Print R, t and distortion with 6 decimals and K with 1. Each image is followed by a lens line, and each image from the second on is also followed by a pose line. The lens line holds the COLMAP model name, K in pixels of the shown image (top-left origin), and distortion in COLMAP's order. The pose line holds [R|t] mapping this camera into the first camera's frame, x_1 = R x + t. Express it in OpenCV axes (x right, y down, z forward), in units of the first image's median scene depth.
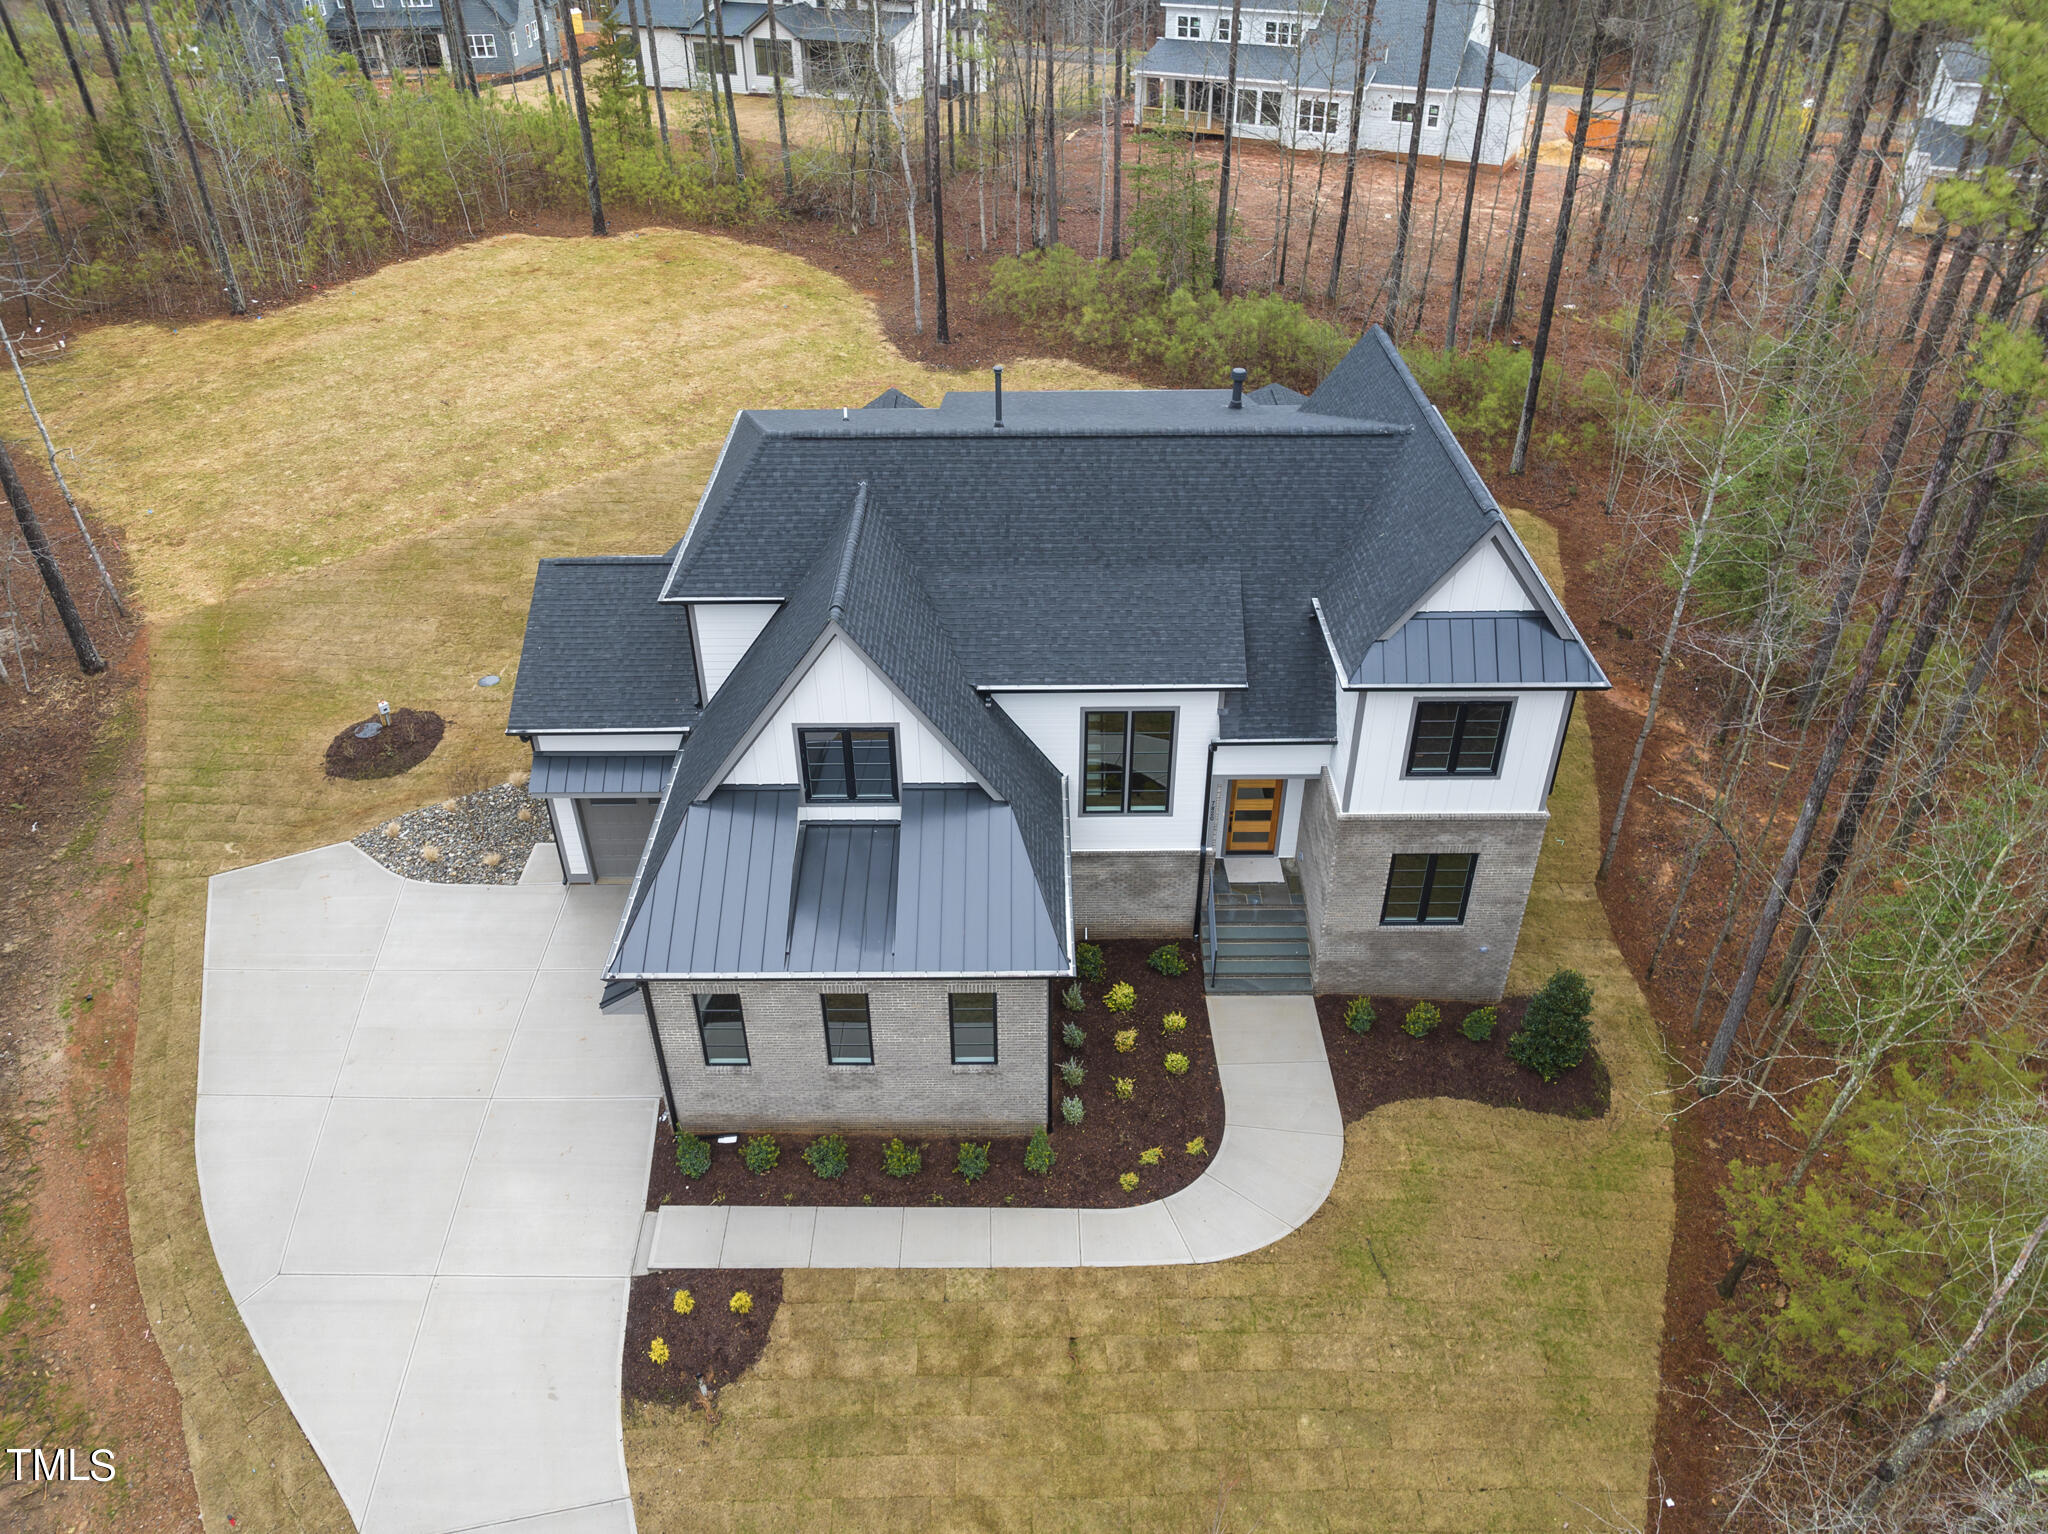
lens RADIAL K [[1441.7, 0, 1024.0], [0, 1441.7, 767.0], [0, 0, 1]] dist [-0.036466, 0.000596]
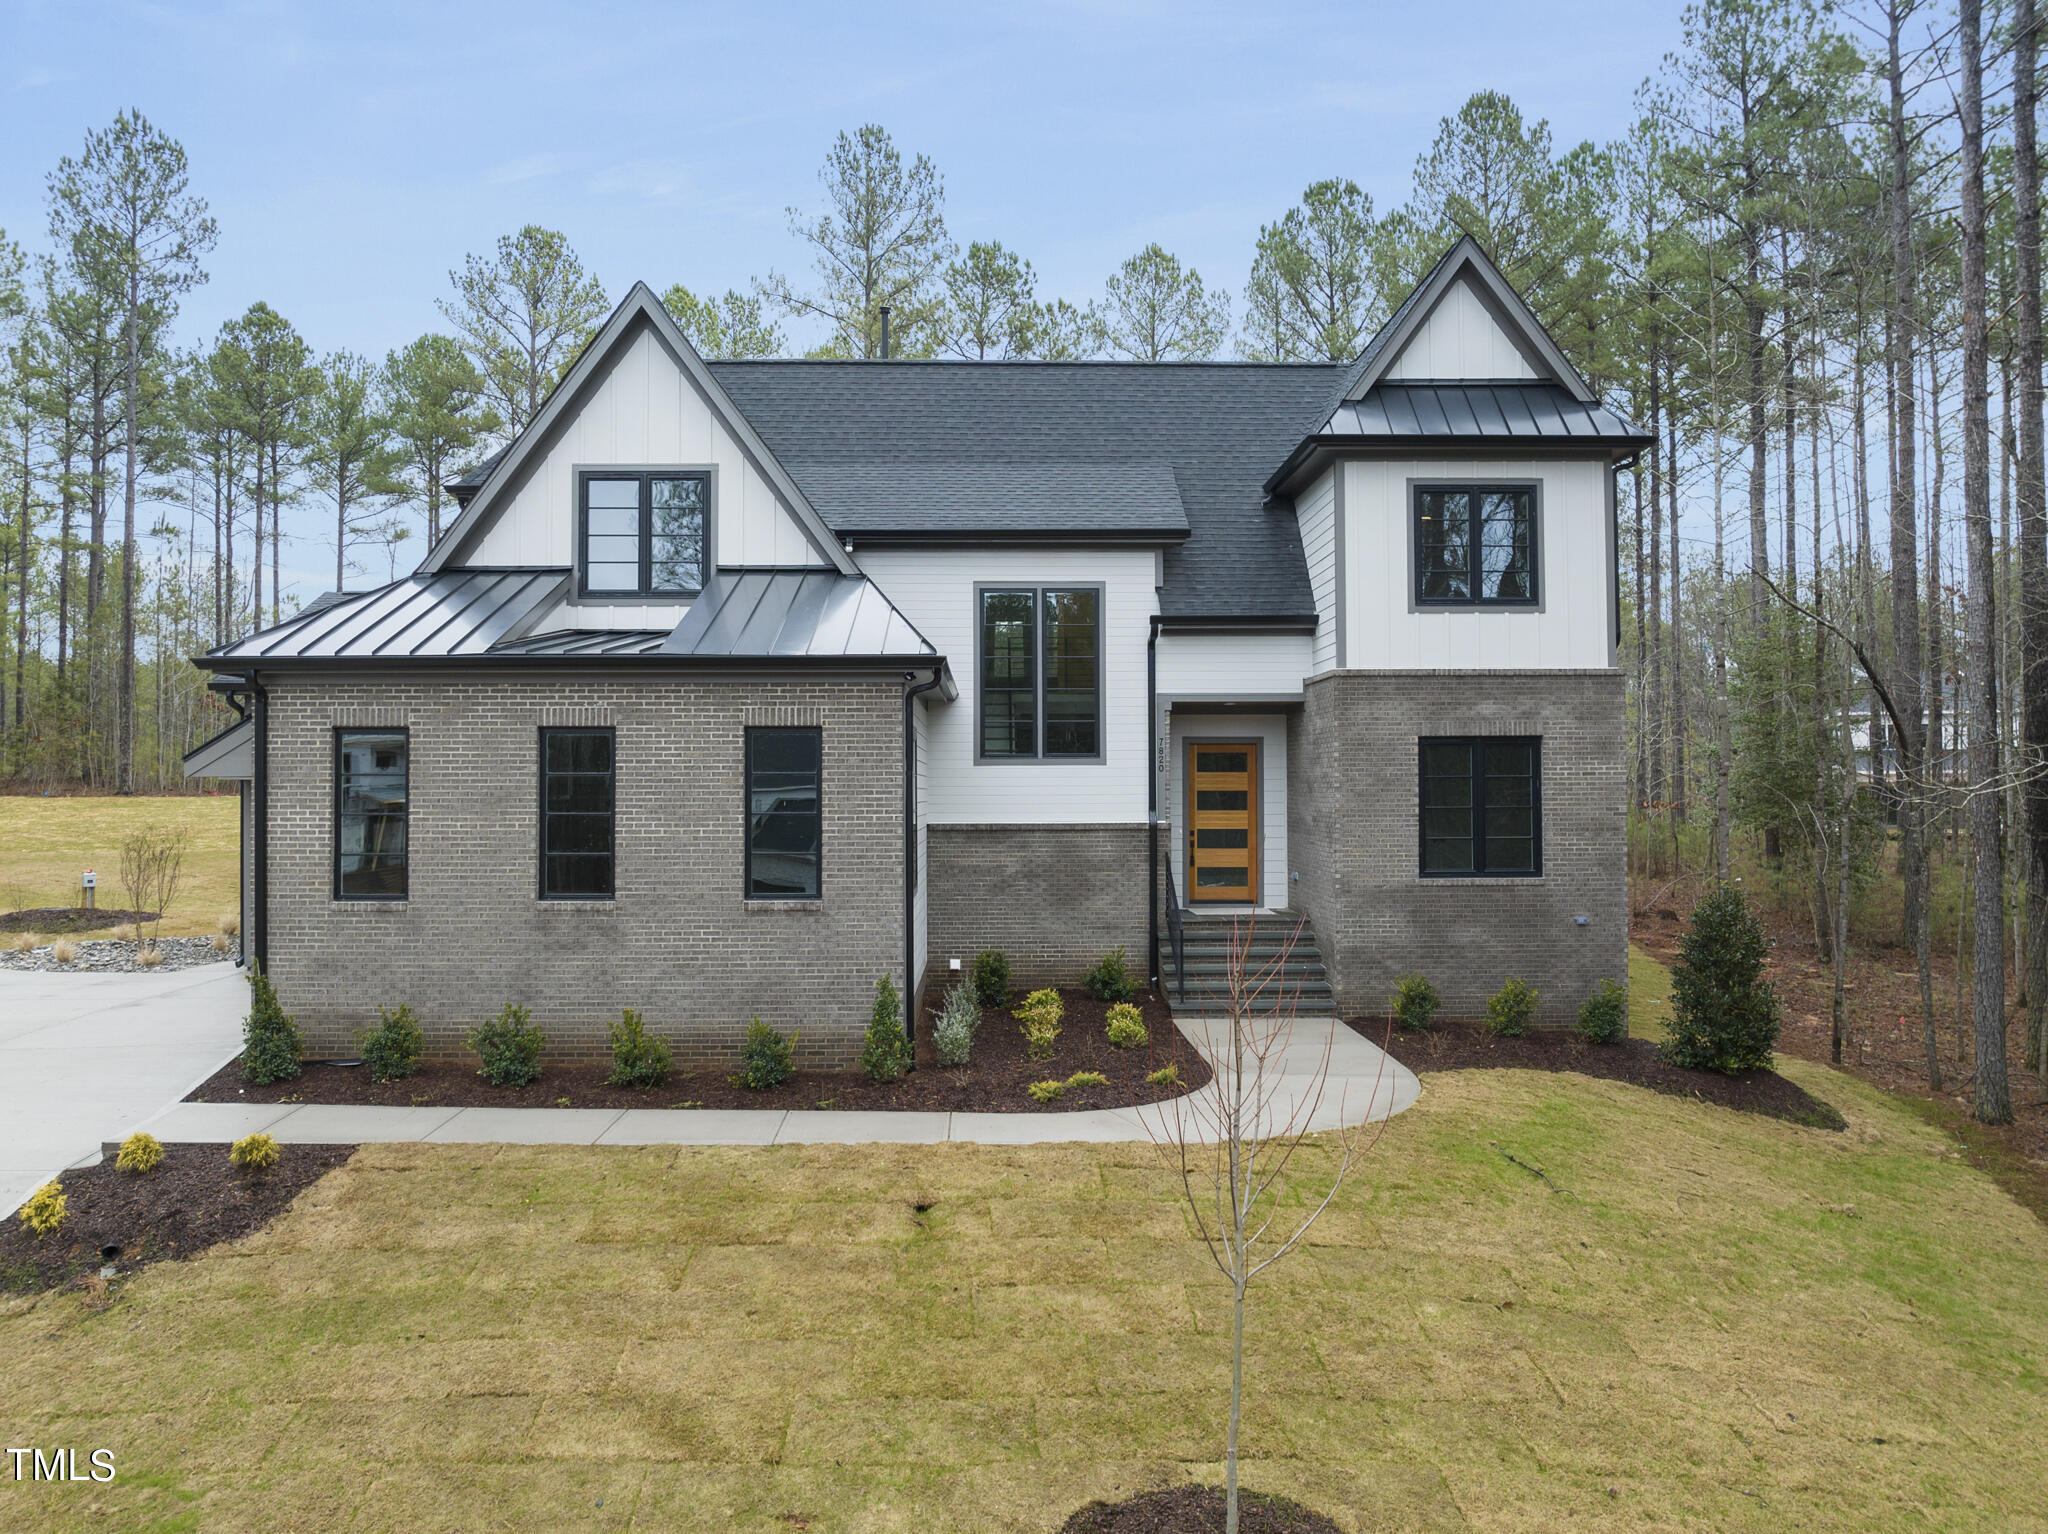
lens RADIAL K [[1441.7, 0, 1024.0], [0, 1441.7, 767.0], [0, 0, 1]] dist [-0.036466, 0.000596]
pose [[0.999716, 0.002622, 0.023677, 0.047804], [0.011872, 0.806846, -0.590642, 0.479918], [-0.020652, 0.590756, 0.806586, 0.446470]]
